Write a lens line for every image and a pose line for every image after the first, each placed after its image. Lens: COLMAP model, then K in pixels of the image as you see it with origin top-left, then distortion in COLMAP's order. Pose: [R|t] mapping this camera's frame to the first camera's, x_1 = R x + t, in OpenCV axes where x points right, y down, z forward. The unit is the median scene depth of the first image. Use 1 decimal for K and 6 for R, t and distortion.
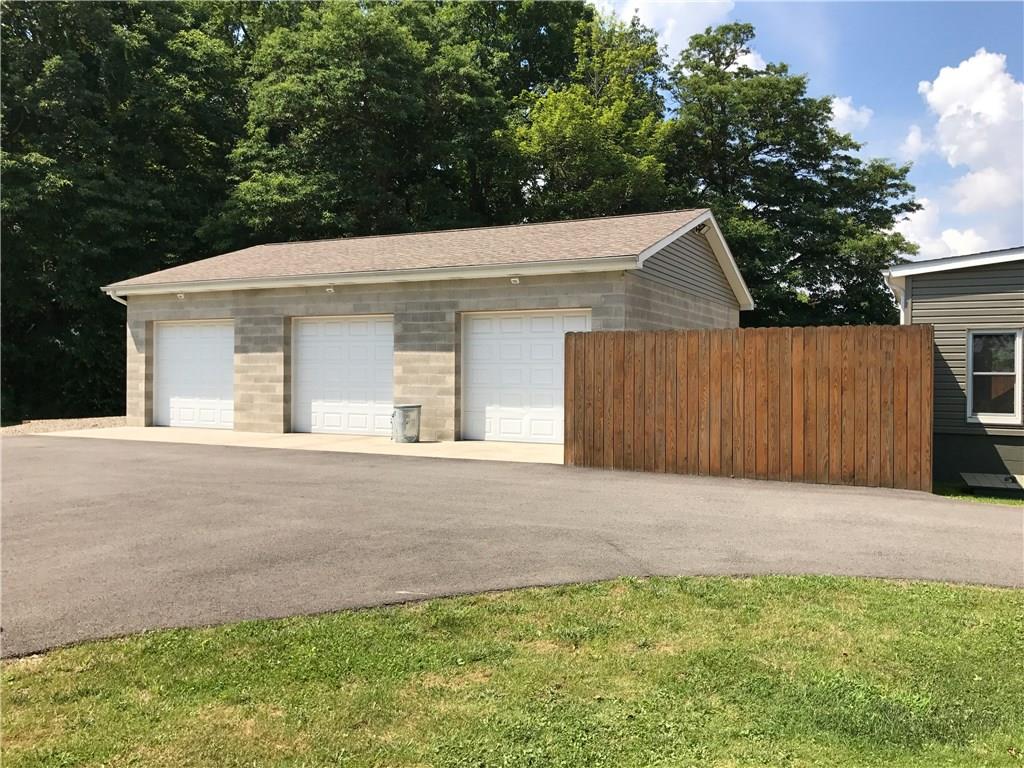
lens RADIAL K [[845.1, 0, 516.1], [0, 845.1, 385.2], [0, 0, 1]] dist [0.037084, -0.040482]
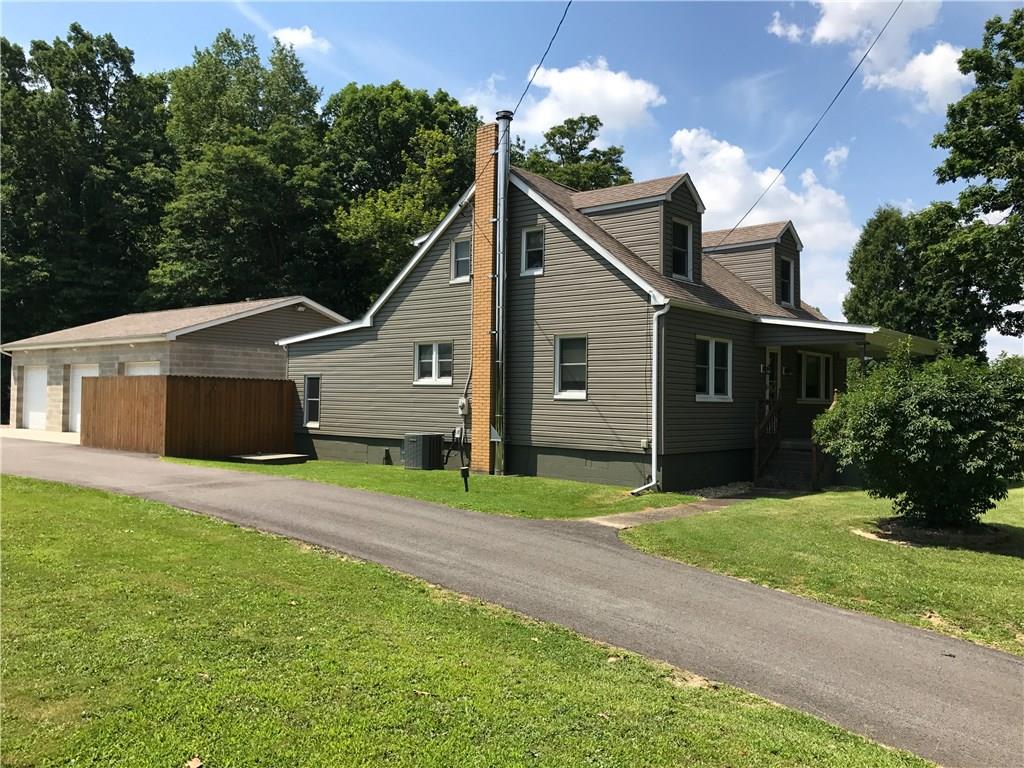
lens RADIAL K [[845.1, 0, 507.3], [0, 845.1, 381.3], [0, 0, 1]] dist [0.037084, -0.040482]
pose [[0.972316, 0.001401, -0.233665, 0.659991], [-0.009923, 0.999327, -0.035302, 0.003485], [0.233458, 0.036643, 0.971676, -0.304639]]
